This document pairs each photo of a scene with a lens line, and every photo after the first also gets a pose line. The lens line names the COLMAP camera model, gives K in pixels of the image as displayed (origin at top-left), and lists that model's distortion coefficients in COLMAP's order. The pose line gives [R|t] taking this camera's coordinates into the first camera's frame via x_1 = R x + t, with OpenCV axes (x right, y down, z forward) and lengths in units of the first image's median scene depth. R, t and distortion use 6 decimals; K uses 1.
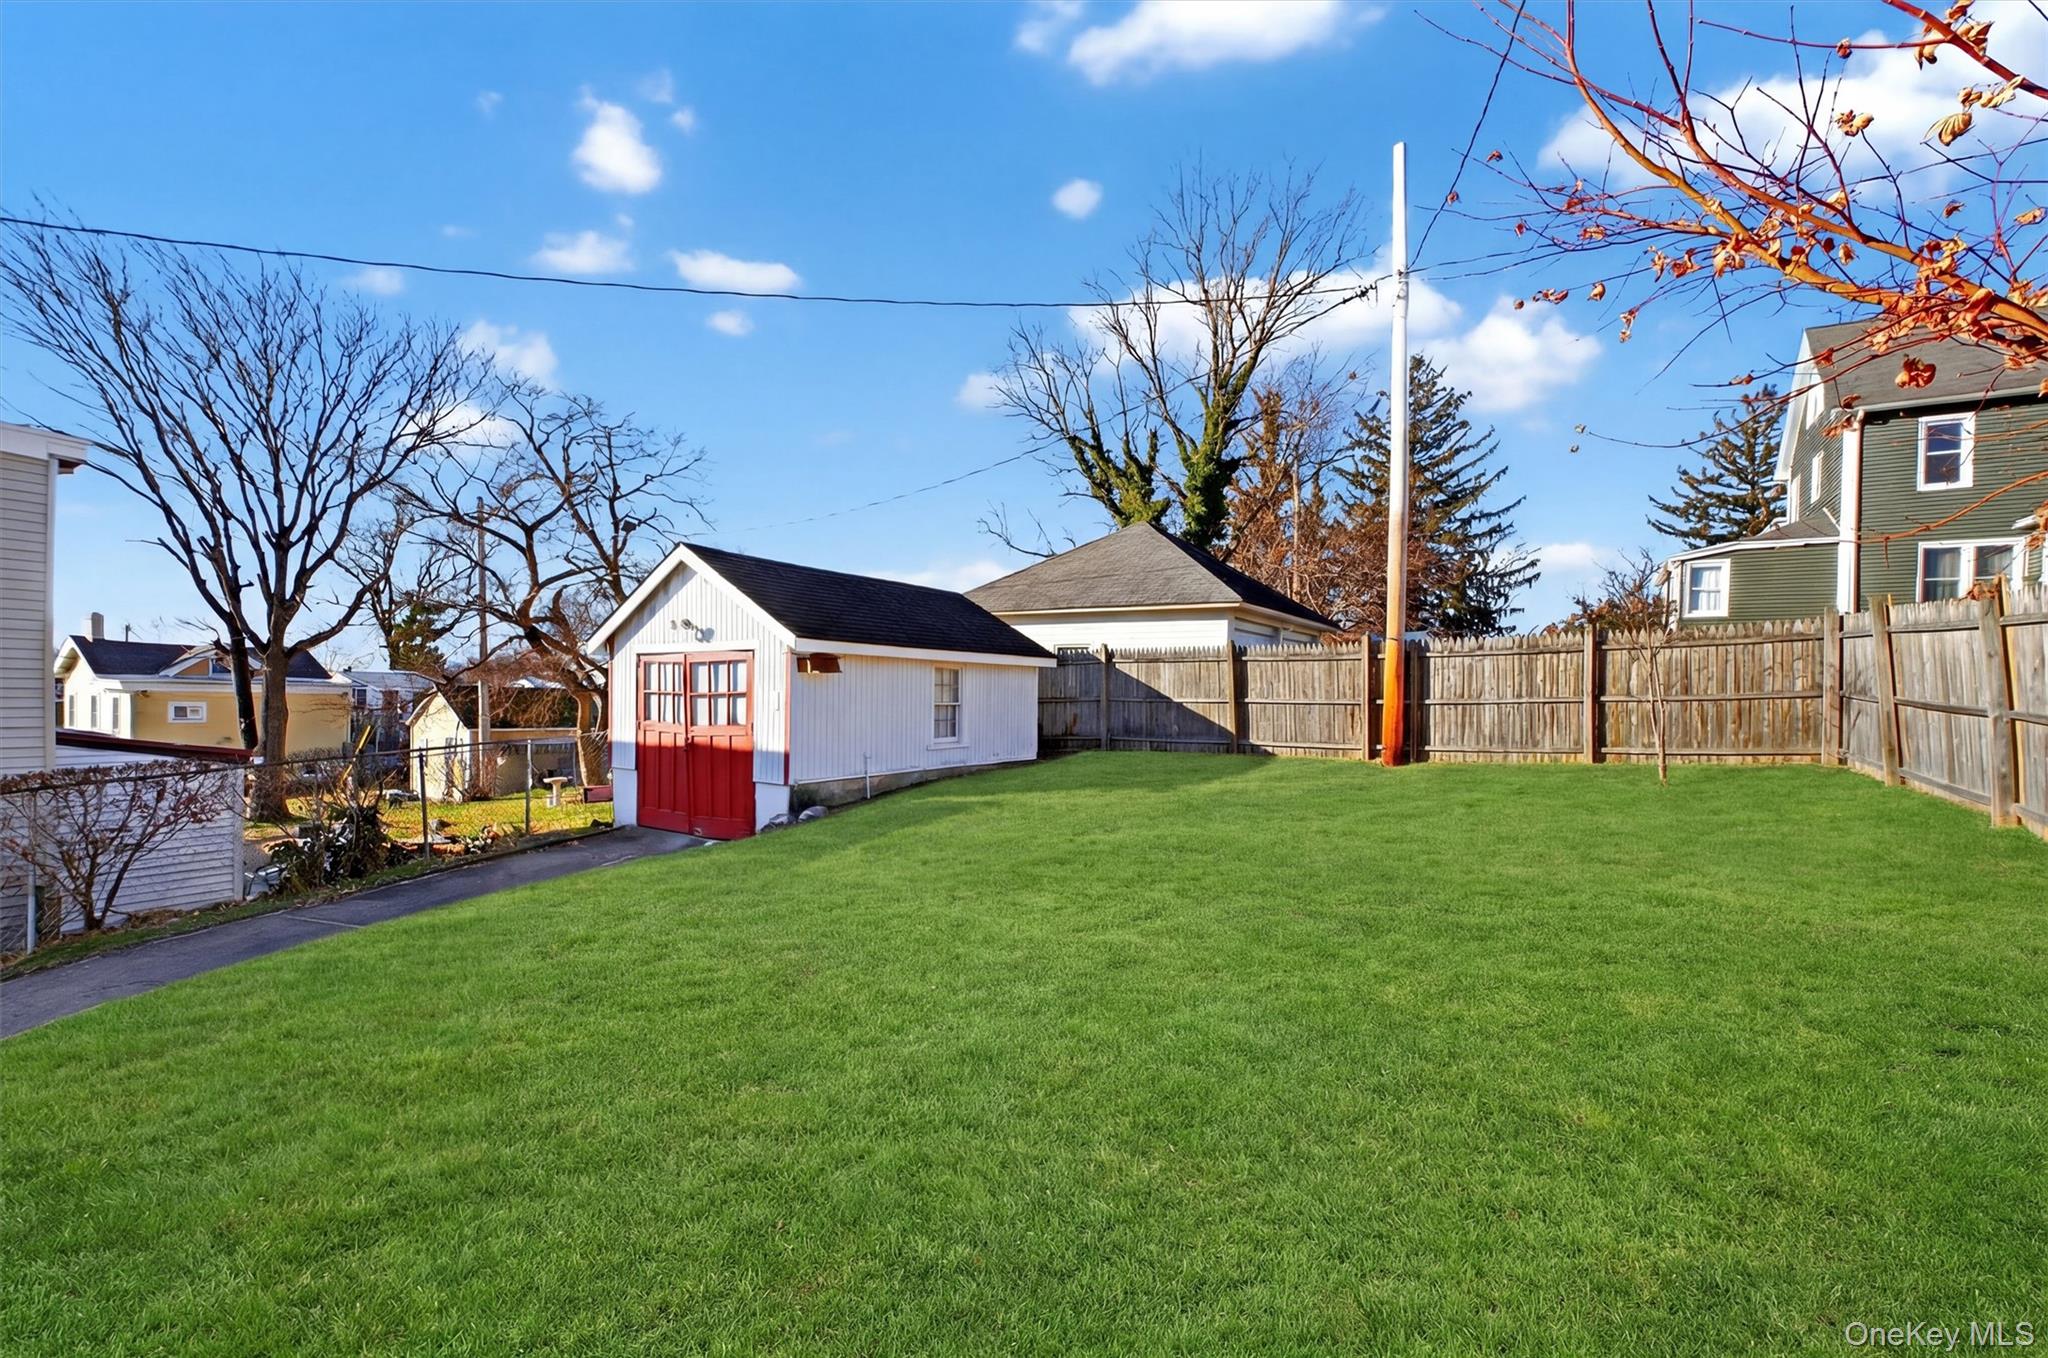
lens RADIAL K [[869.1, 0, 1024.0], [0, 869.1, 679.0], [0, 0, 1]] dist [-0.000577, -0.000127]
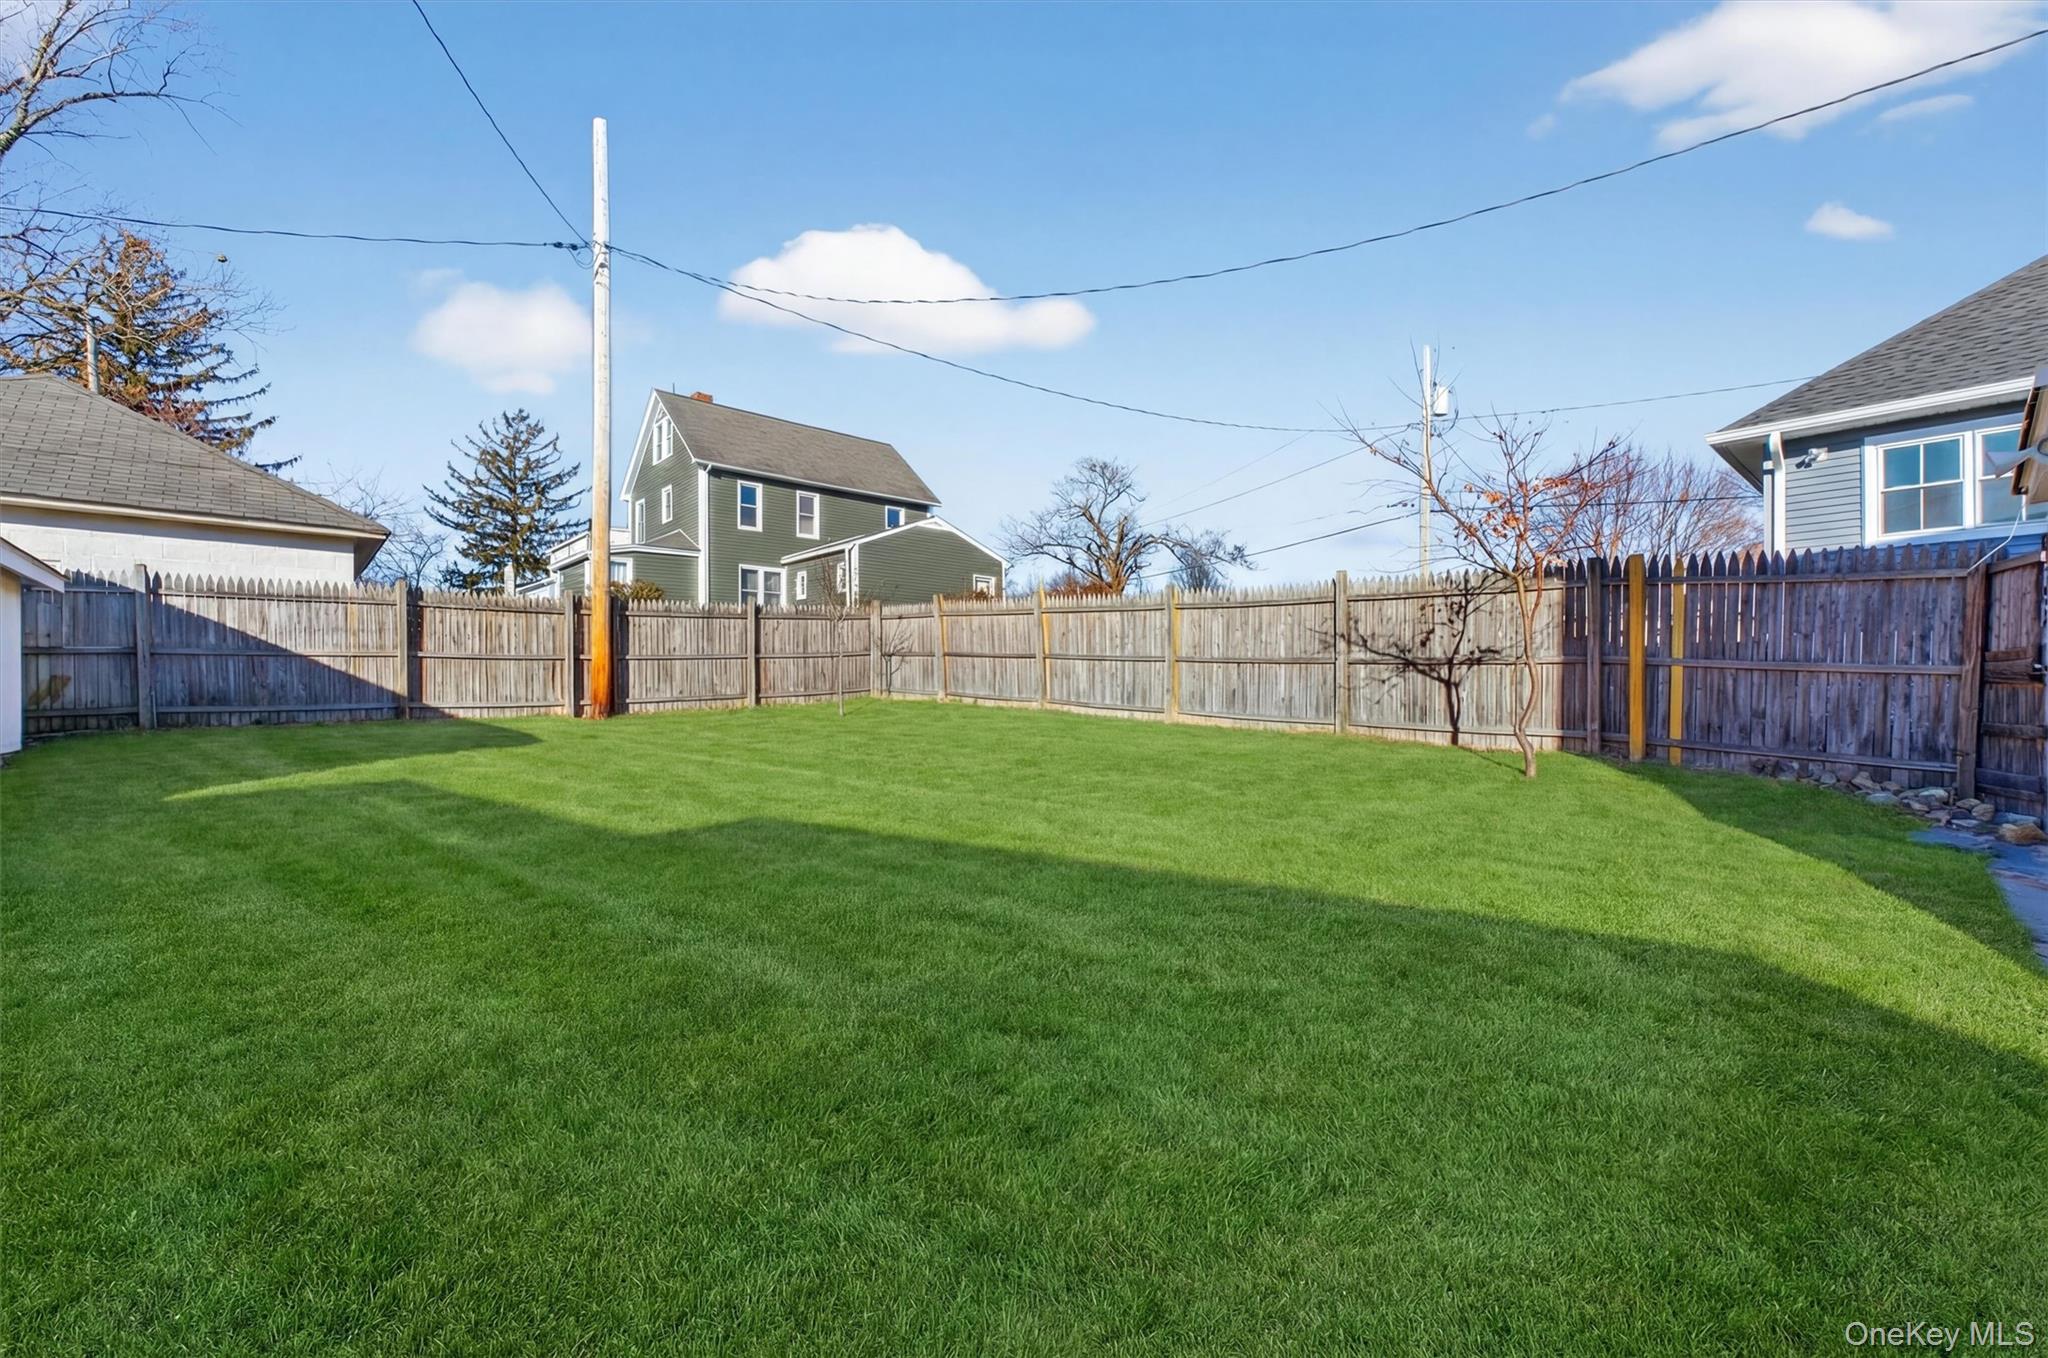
lens RADIAL K [[869.1, 0, 1024.0], [0, 869.1, 679.0], [0, 0, 1]] dist [-0.000577, -0.000127]
pose [[0.244730, -0.003901, 0.969584, -0.370266], [-0.004841, 0.999975, 0.005245, 0.037258], [-0.969579, -0.005977, 0.244705, 0.224461]]
